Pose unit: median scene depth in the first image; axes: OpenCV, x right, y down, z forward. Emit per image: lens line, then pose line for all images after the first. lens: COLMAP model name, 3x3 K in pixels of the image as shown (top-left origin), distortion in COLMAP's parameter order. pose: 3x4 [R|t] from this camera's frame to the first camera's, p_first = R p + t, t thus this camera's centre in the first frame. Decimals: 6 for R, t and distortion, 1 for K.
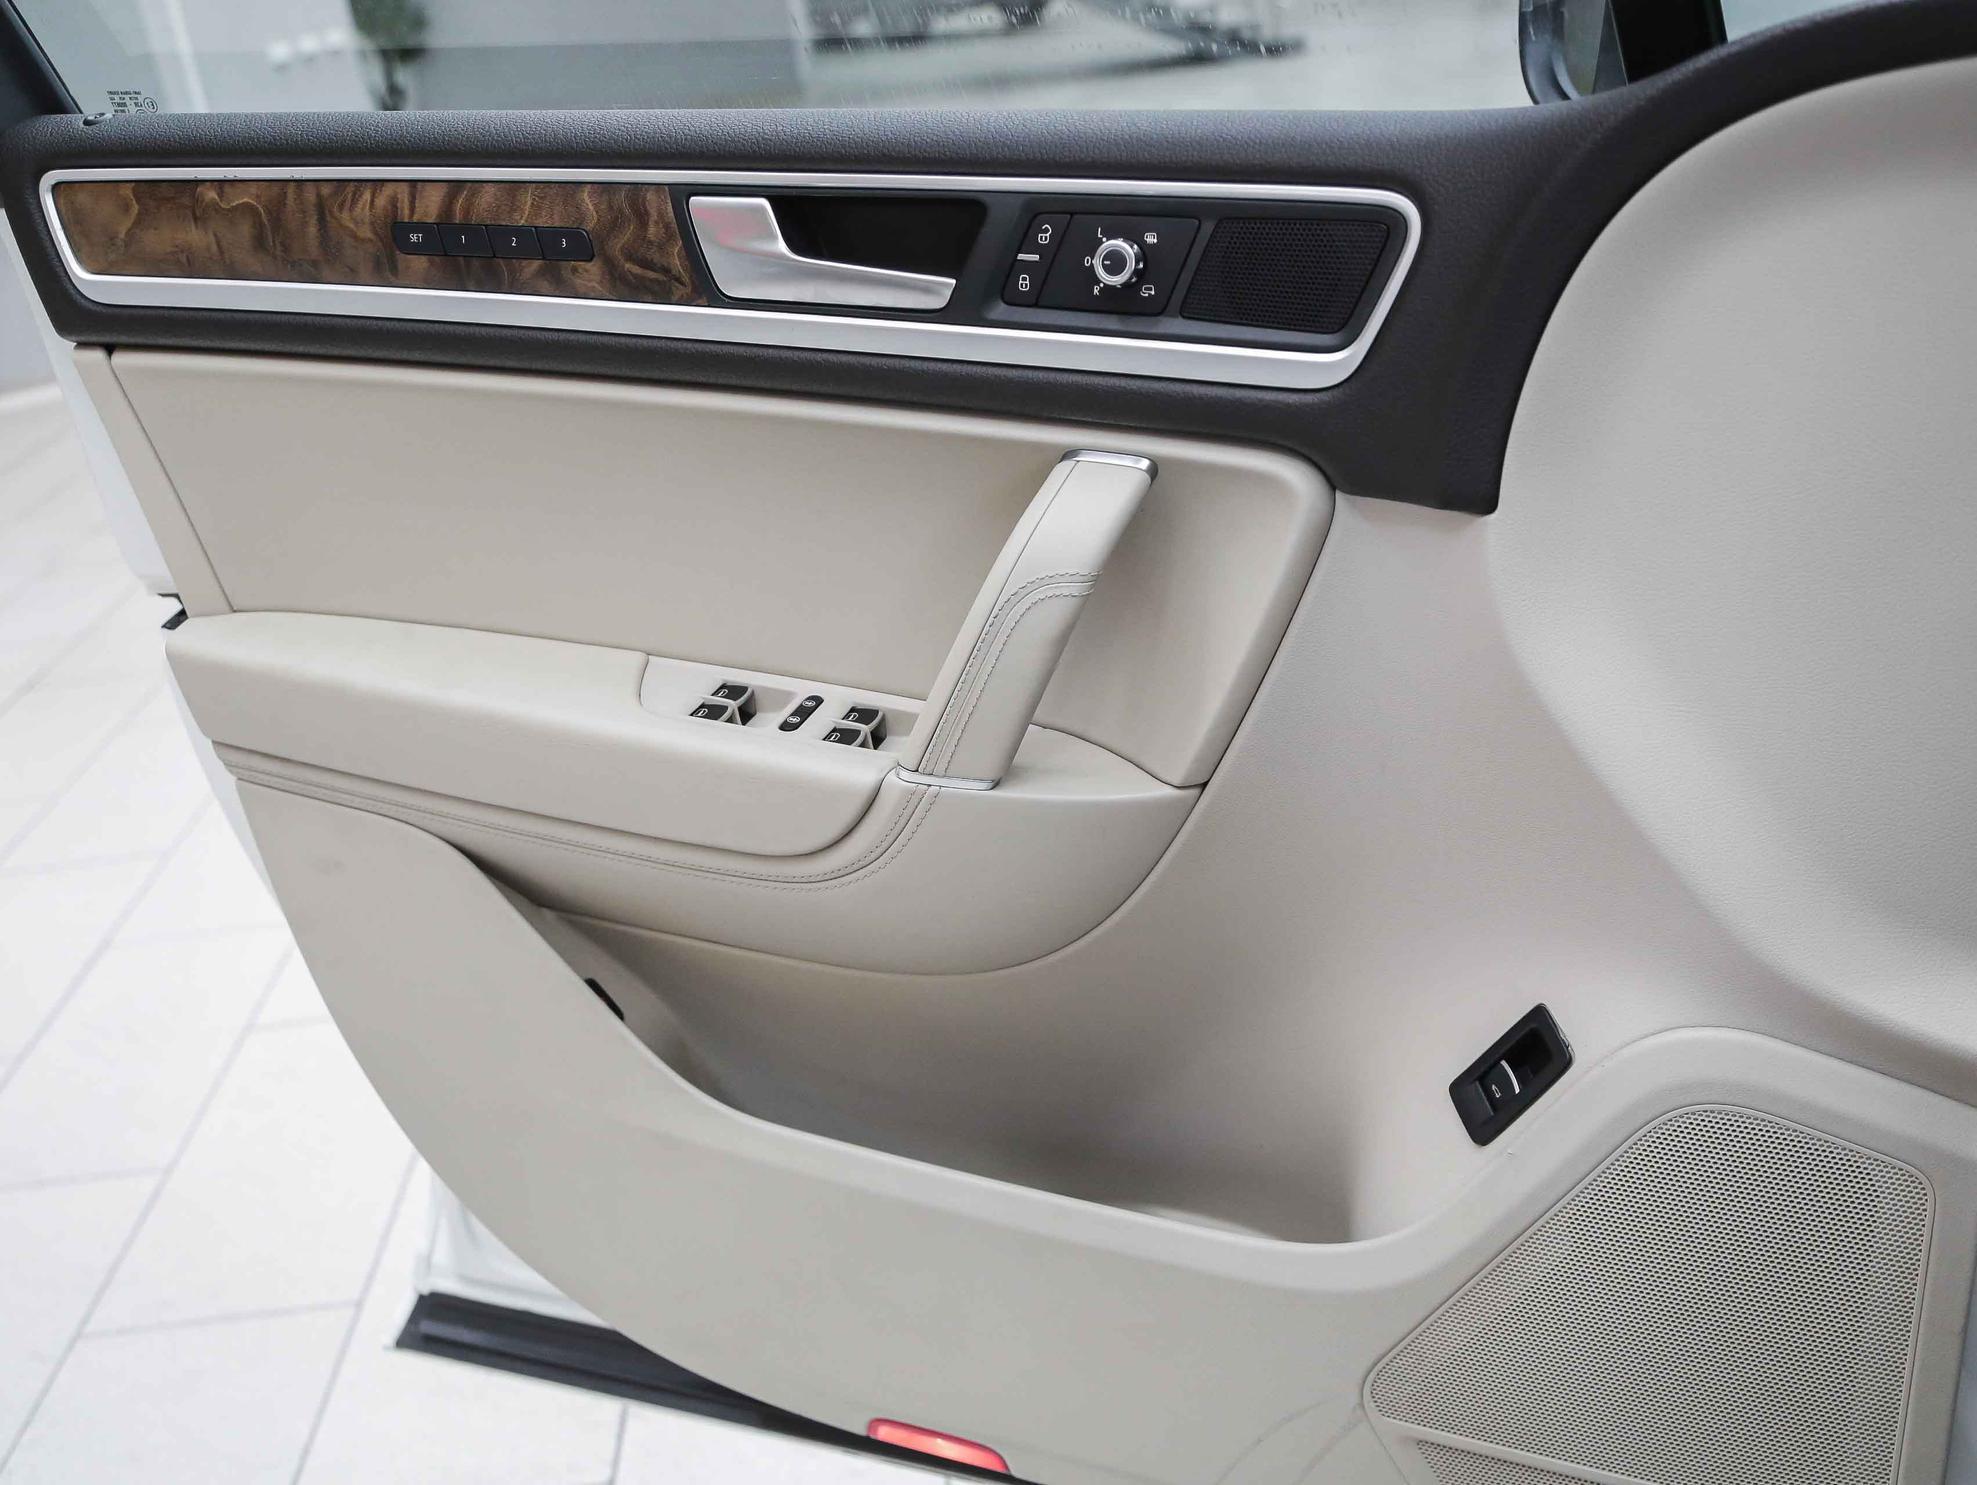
lens RADIAL K [[1882.7, 0, 988.5], [0, 1882.7, 731.0], [0, 0, 1]] dist [-0.011082, 0.000000]
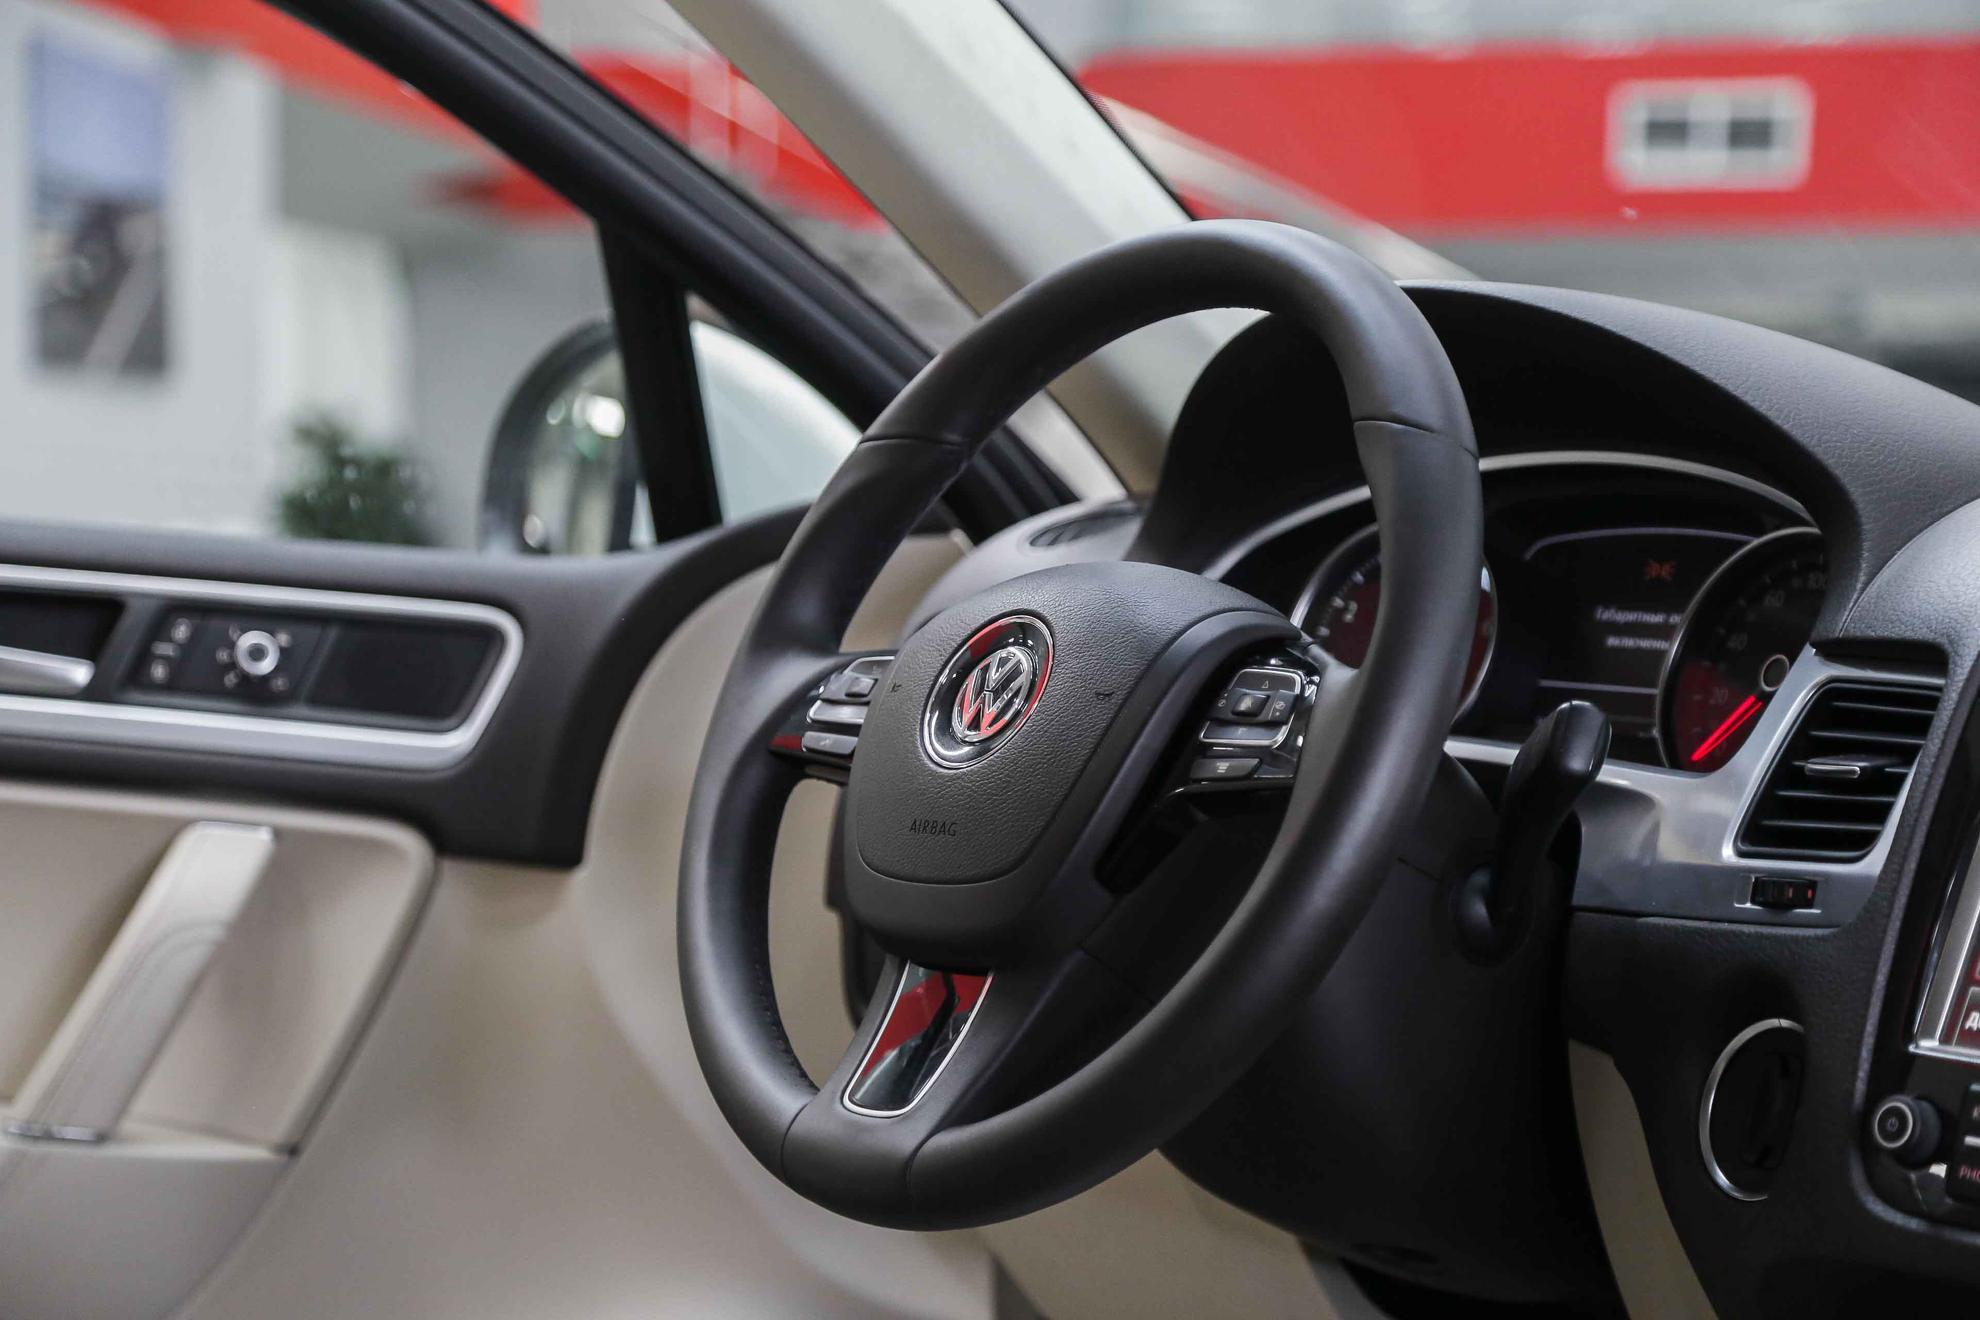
lens RADIAL K [[4158.1, 0, 984.5], [0, 4158.1, 665.2], [0, 0, 1]] dist [0.362183, 0.000000]
pose [[0.871024, 0.086594, 0.483548, -0.752102], [0.094455, 0.936451, -0.337844, 0.639913], [-0.482074, 0.339943, 0.807492, -1.239716]]
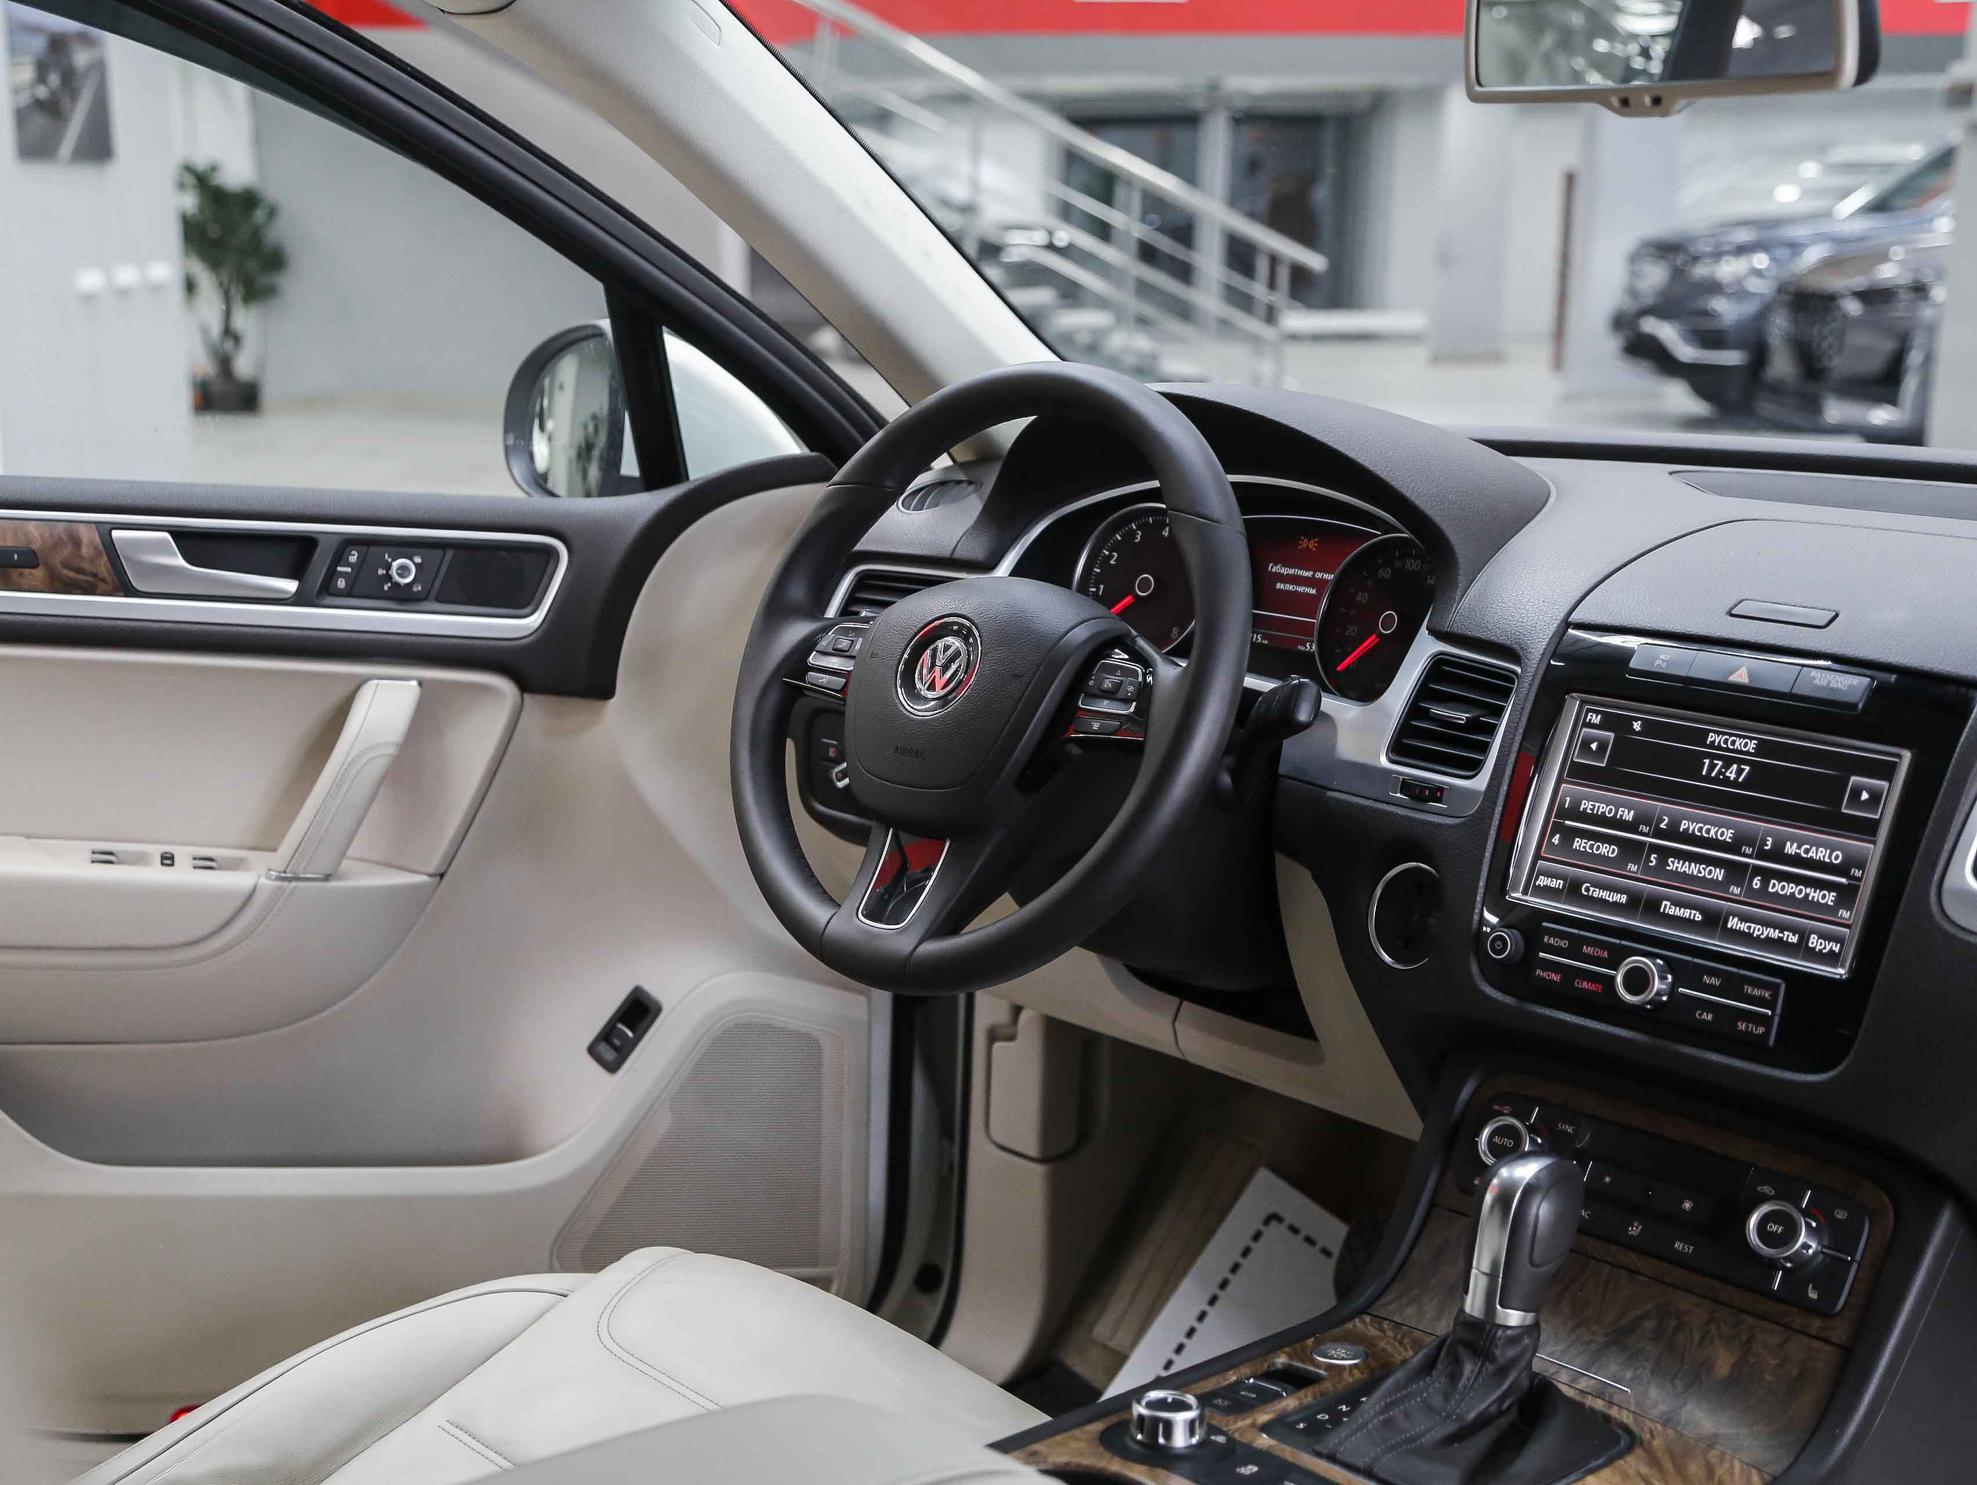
lens RADIAL K [[2708.1, 0, 977.0], [0, 2708.1, 749.6], [0, 0, 1]] dist [0.085335, 0.000000]
pose [[0.803168, -0.023618, 0.595284, -1.005759], [0.147720, 0.975905, -0.160587, 0.404023], [-0.577147, 0.216914, 0.787305, -1.293814]]
